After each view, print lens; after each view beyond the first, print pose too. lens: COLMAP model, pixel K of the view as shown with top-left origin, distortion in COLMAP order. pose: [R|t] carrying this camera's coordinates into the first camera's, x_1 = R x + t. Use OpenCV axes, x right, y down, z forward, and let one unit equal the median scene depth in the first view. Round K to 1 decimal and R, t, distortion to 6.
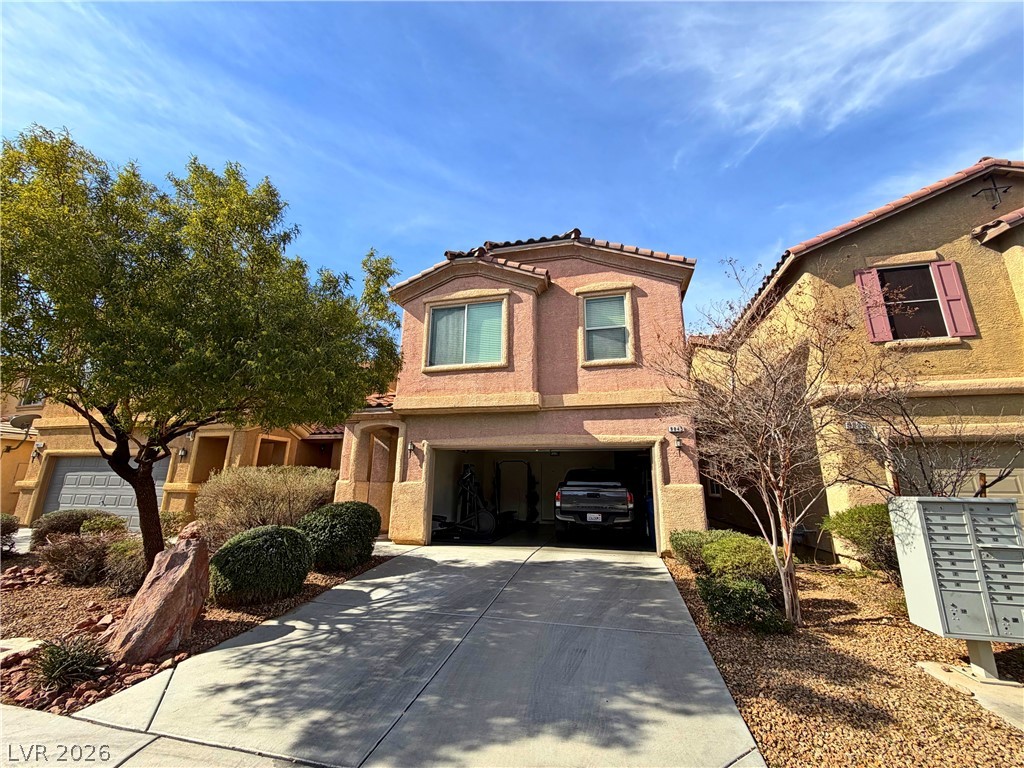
lens RADIAL K [[407.2, 0, 541.7], [0, 407.2, 378.5], [0, 0, 1]] dist [0.004292, -0.000031]
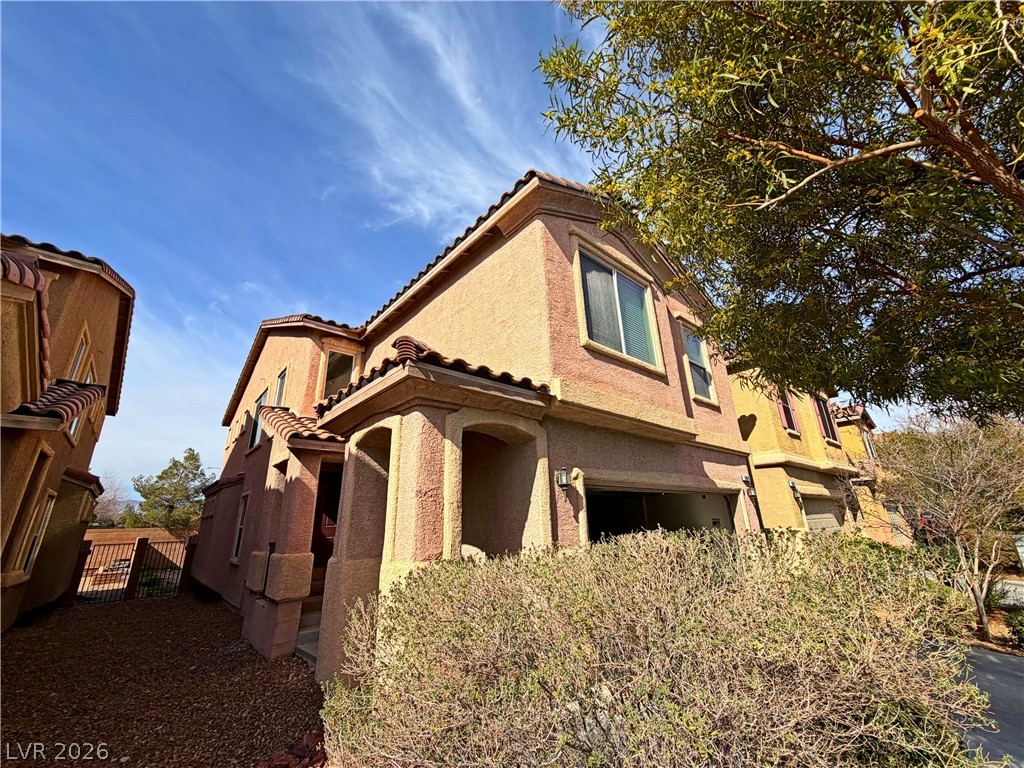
lens RADIAL K [[407.2, 0, 511.9], [0, 407.2, 381.9], [0, 0, 1]] dist [0.004292, -0.000031]
pose [[0.586160, 0.245958, 0.771959, -0.770601], [-0.163035, 0.969124, -0.184983, 0.152878], [-0.793622, -0.017427, 0.608161, 0.736547]]
